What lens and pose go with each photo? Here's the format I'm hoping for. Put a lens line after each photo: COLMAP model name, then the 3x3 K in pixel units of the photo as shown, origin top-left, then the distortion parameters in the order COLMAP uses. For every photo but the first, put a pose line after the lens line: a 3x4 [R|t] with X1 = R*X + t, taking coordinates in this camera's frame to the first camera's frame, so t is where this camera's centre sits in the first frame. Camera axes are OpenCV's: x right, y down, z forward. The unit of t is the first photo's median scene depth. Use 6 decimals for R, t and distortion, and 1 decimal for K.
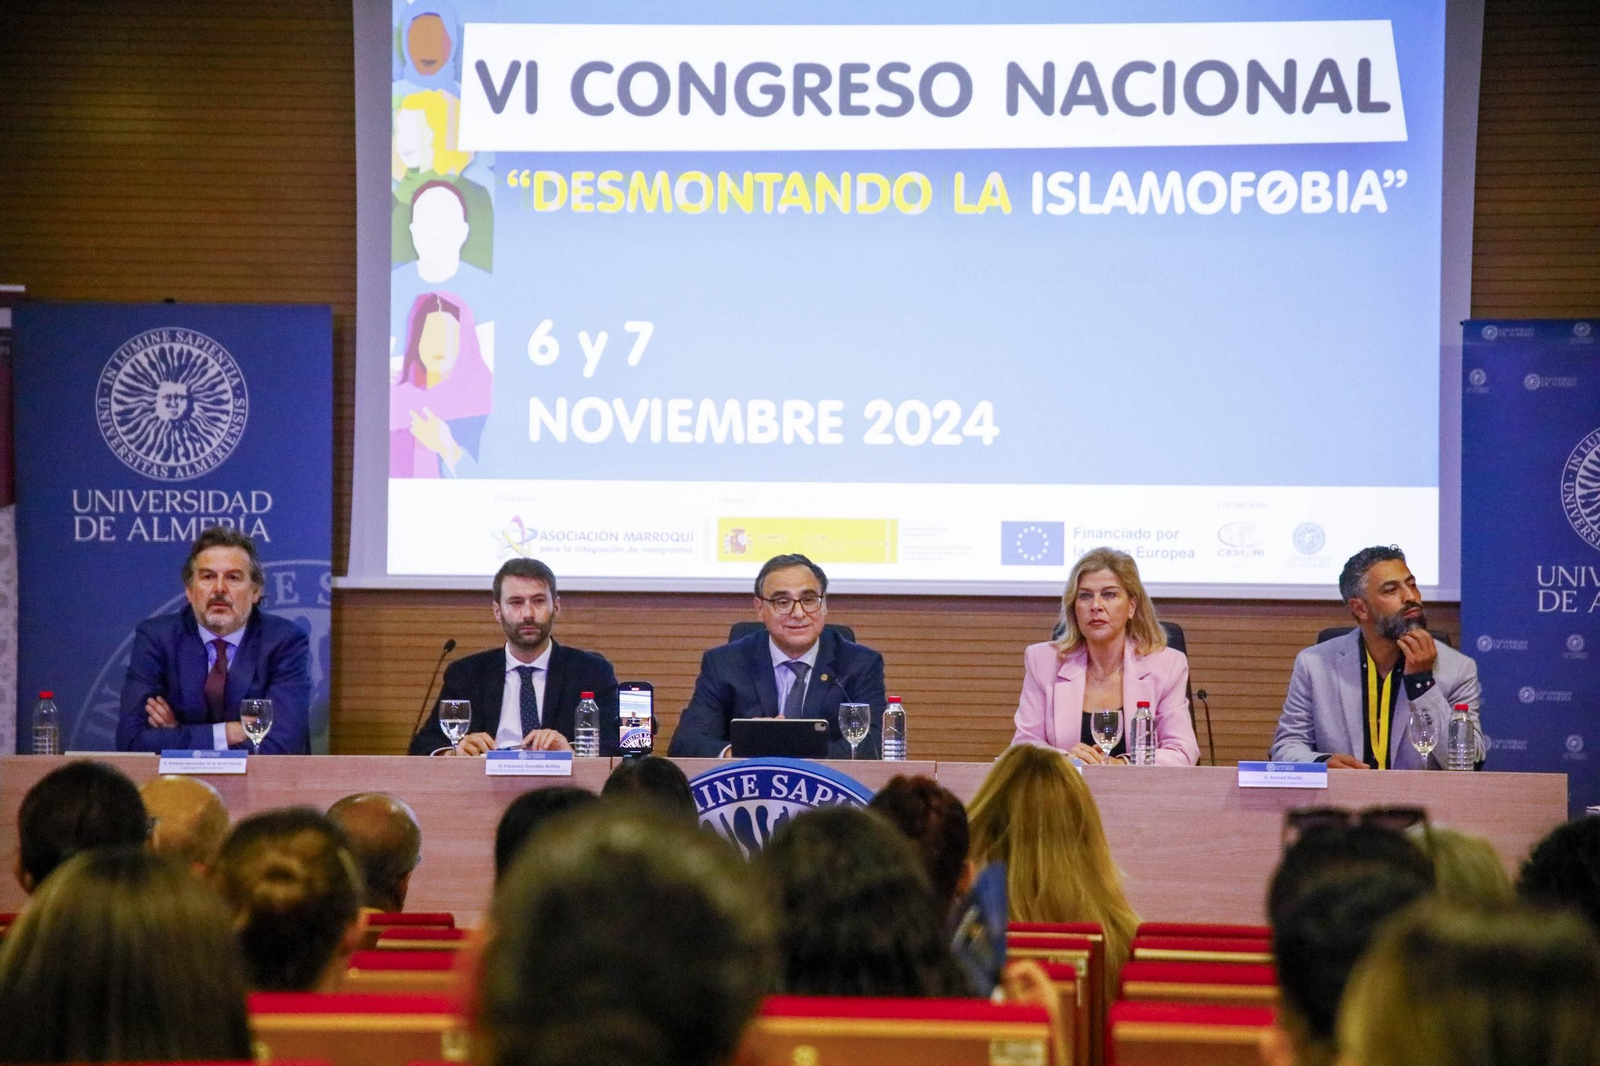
lens RADIAL K [[4674.1, 0, 821.5], [0, 4674.1, 572.9], [0, 0, 1]] dist [0.968671, -1.330383]
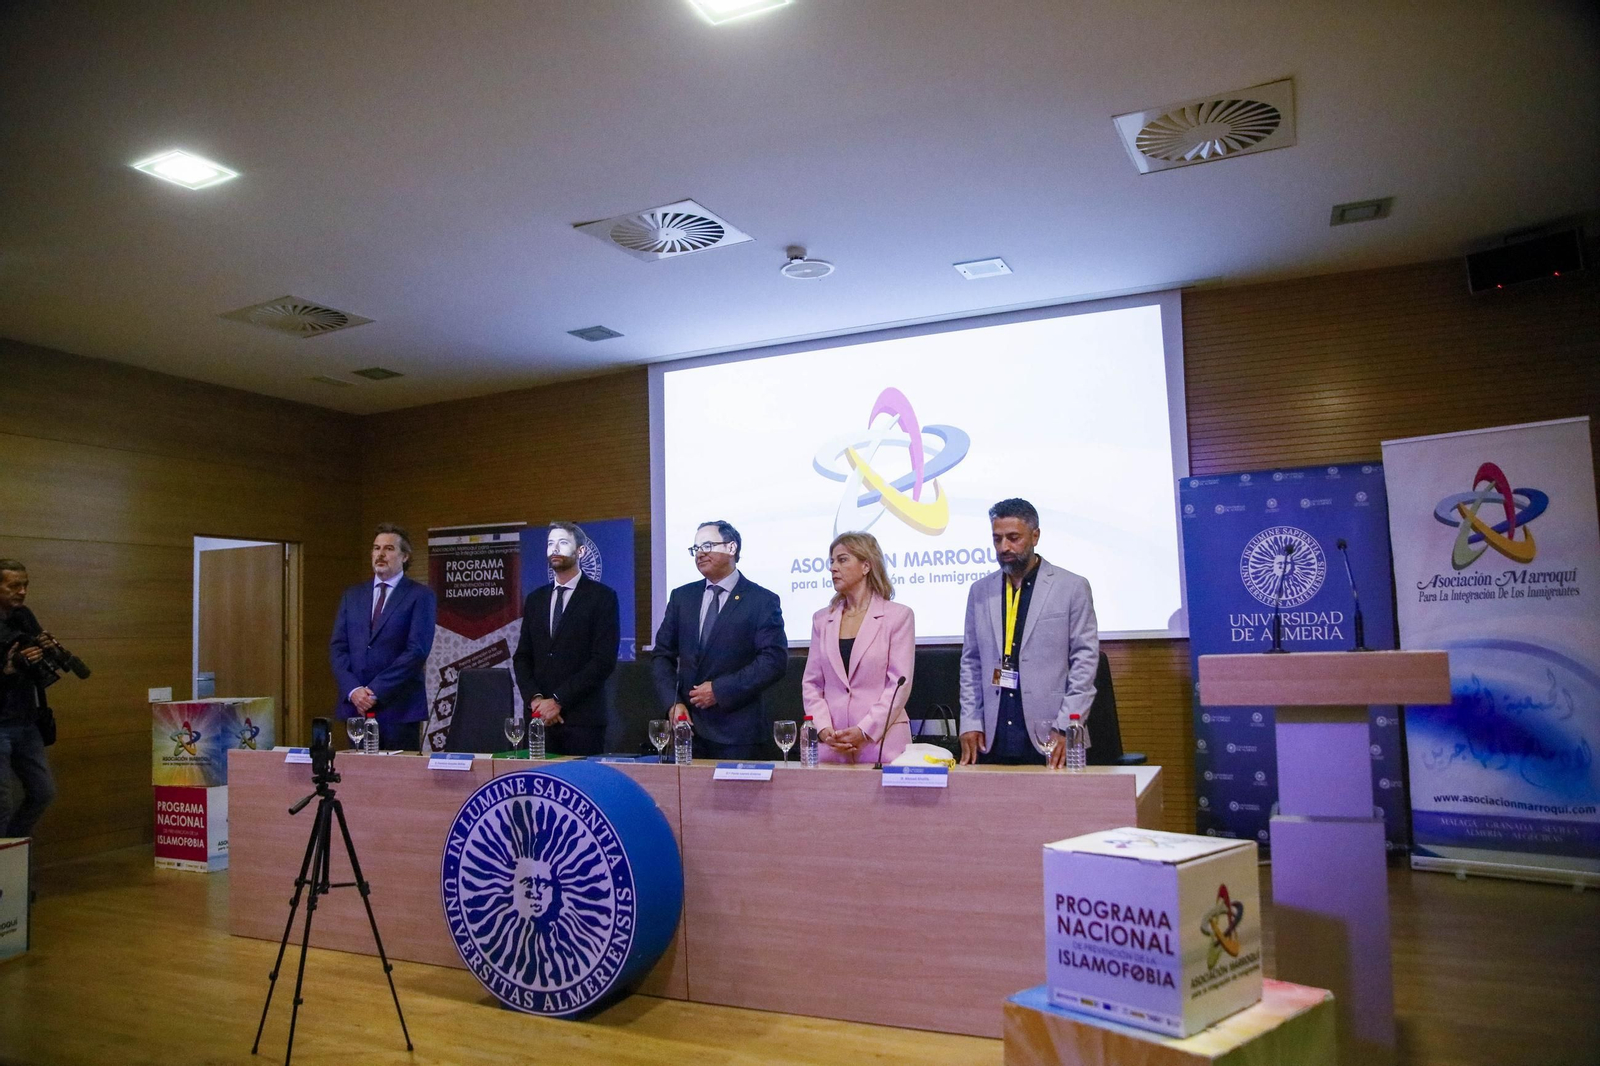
lens RADIAL K [[1127.2, 0, 796.7], [0, 1127.2, 548.2], [0, 0, 1]] dist [-0.116395, 0.090630]
pose [[0.940042, -0.061938, -0.335388, 0.134124], [0.031732, 0.994989, -0.094810, 0.007407], [0.339579, 0.078483, 0.937297, 0.549406]]
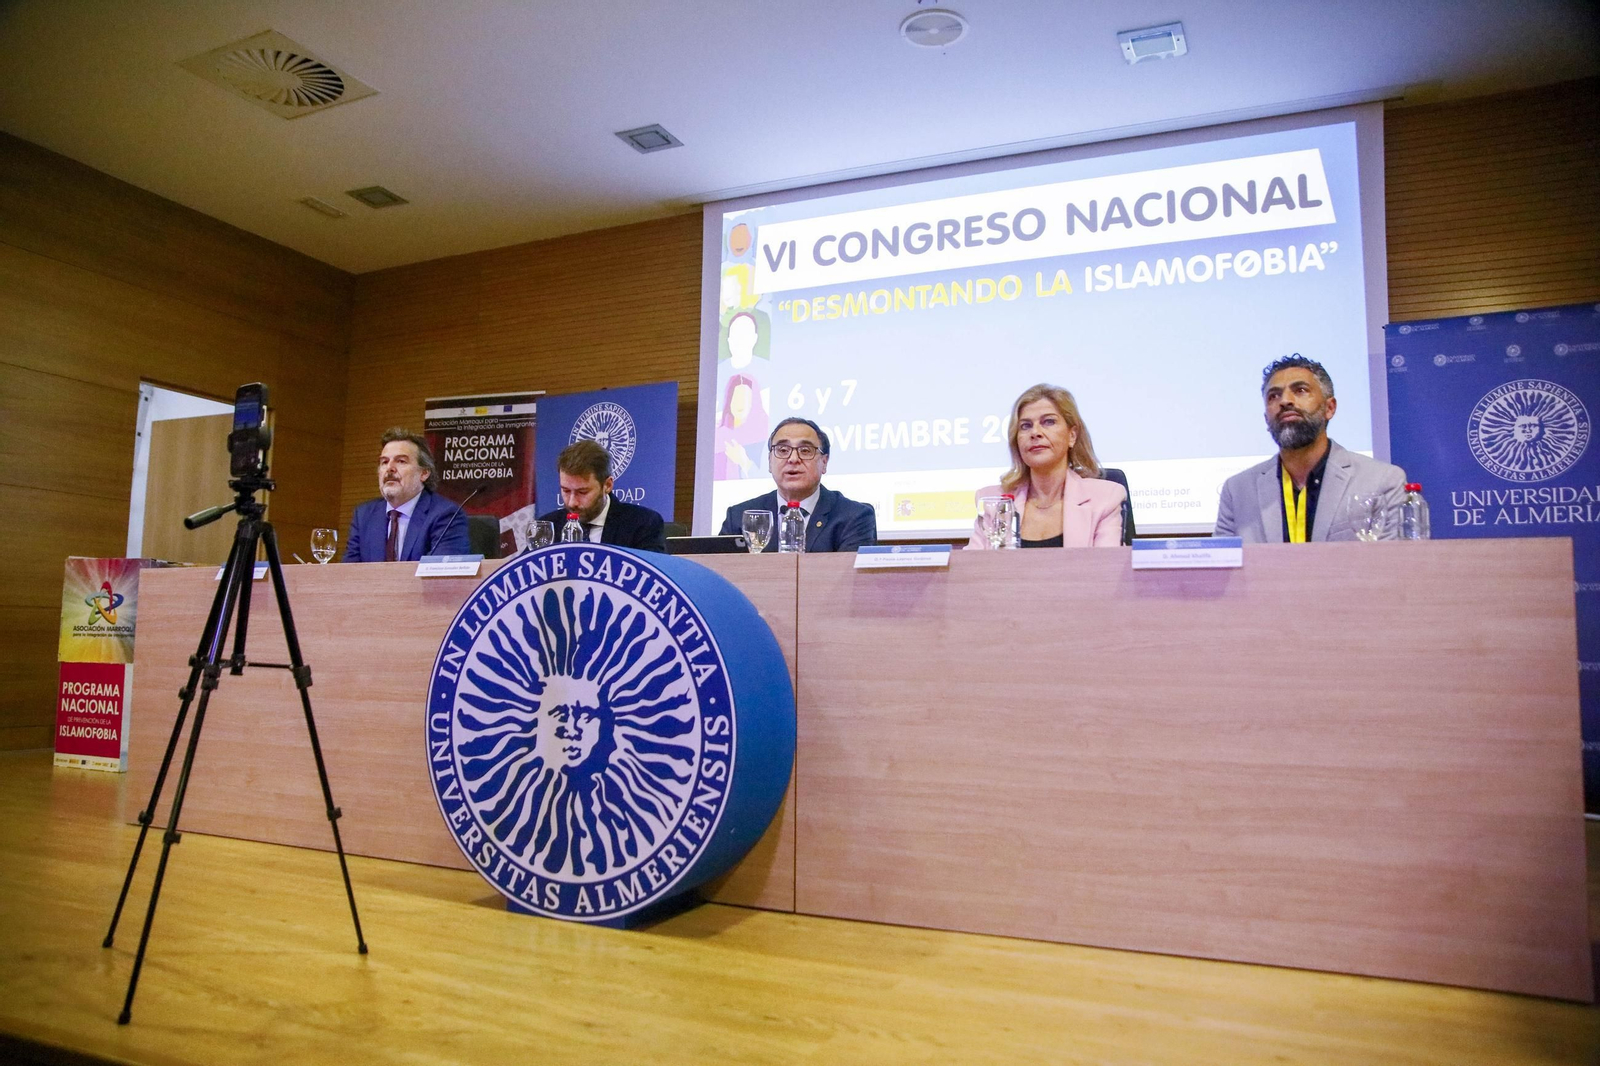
lens RADIAL K [[1150.3, 0, 794.7], [0, 1150.3, 540.3], [0, 0, 1]] dist [-0.109860, 0.095919]
pose [[0.942546, -0.023389, -0.333257, 0.077155], [-0.016179, 0.993180, -0.115462, 0.050118], [0.333685, 0.114219, 0.935739, 0.621369]]
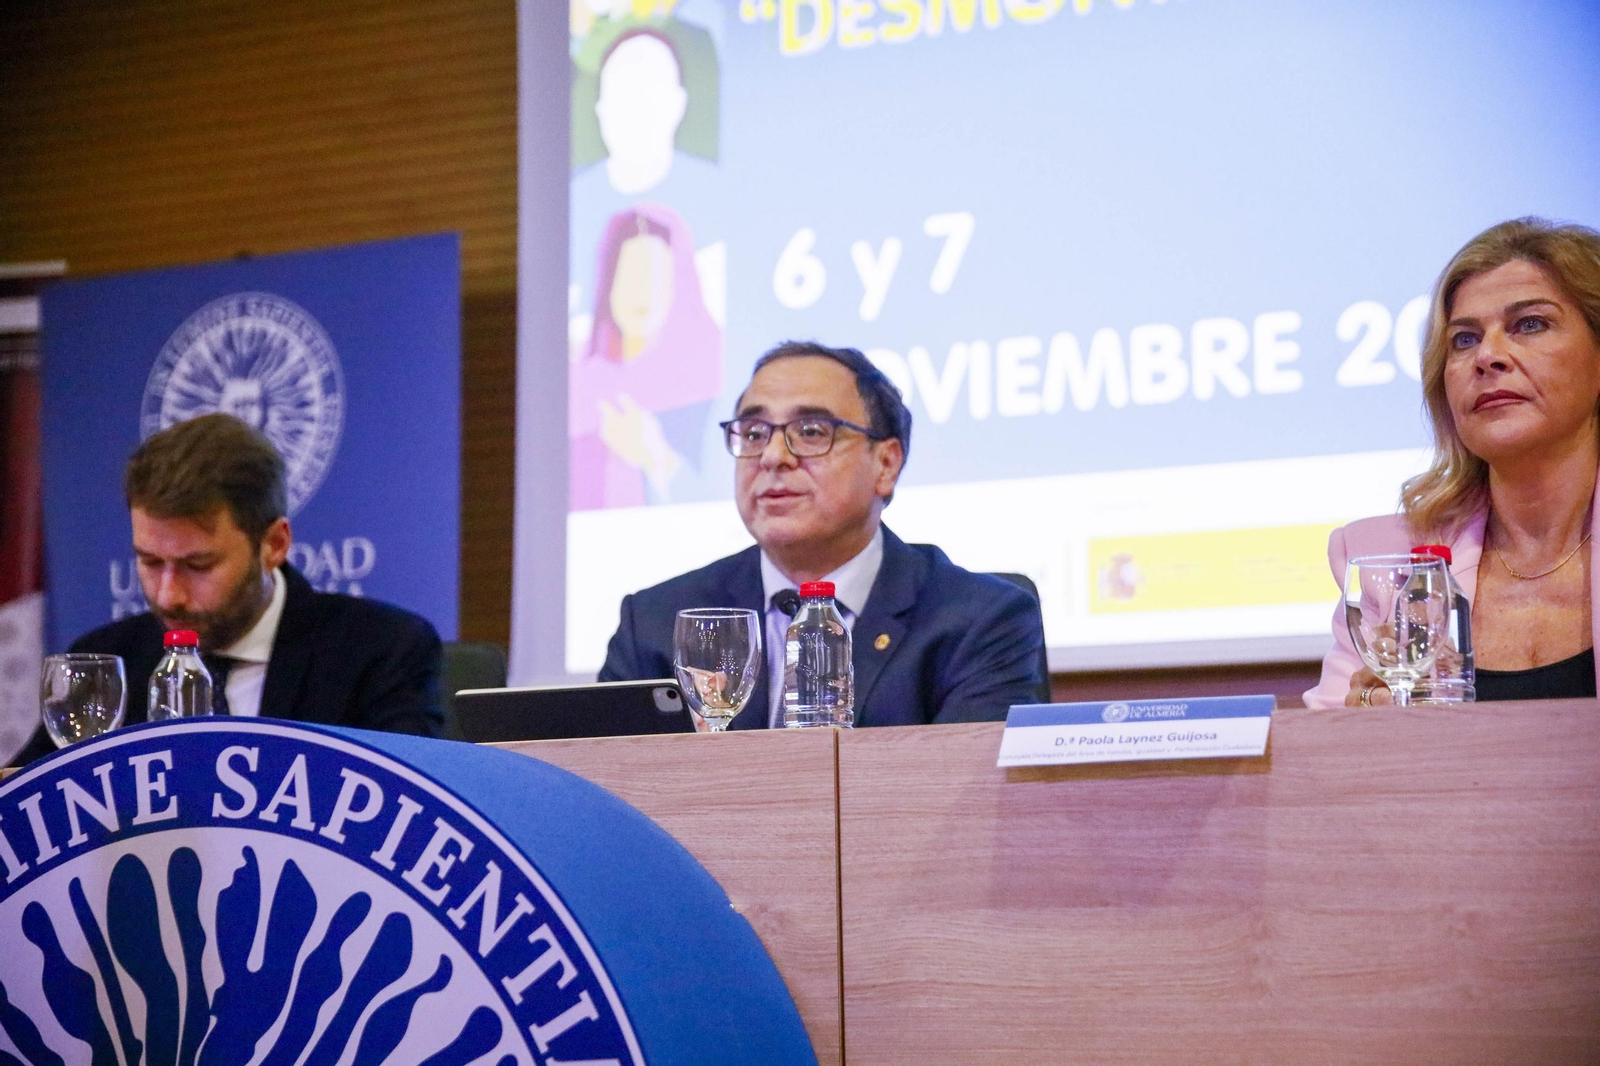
lens RADIAL K [[3312.0, 0, 800.0], [0, 3312.0, 533.0], [0, 0, 1]] dist [0.363527, 0.358699]
pose [[0.942425, -0.062579, -0.328509, 0.076822], [0.011455, 0.987800, -0.155308, 0.049191], [0.334220, 0.142604, 0.931644, 0.616527]]
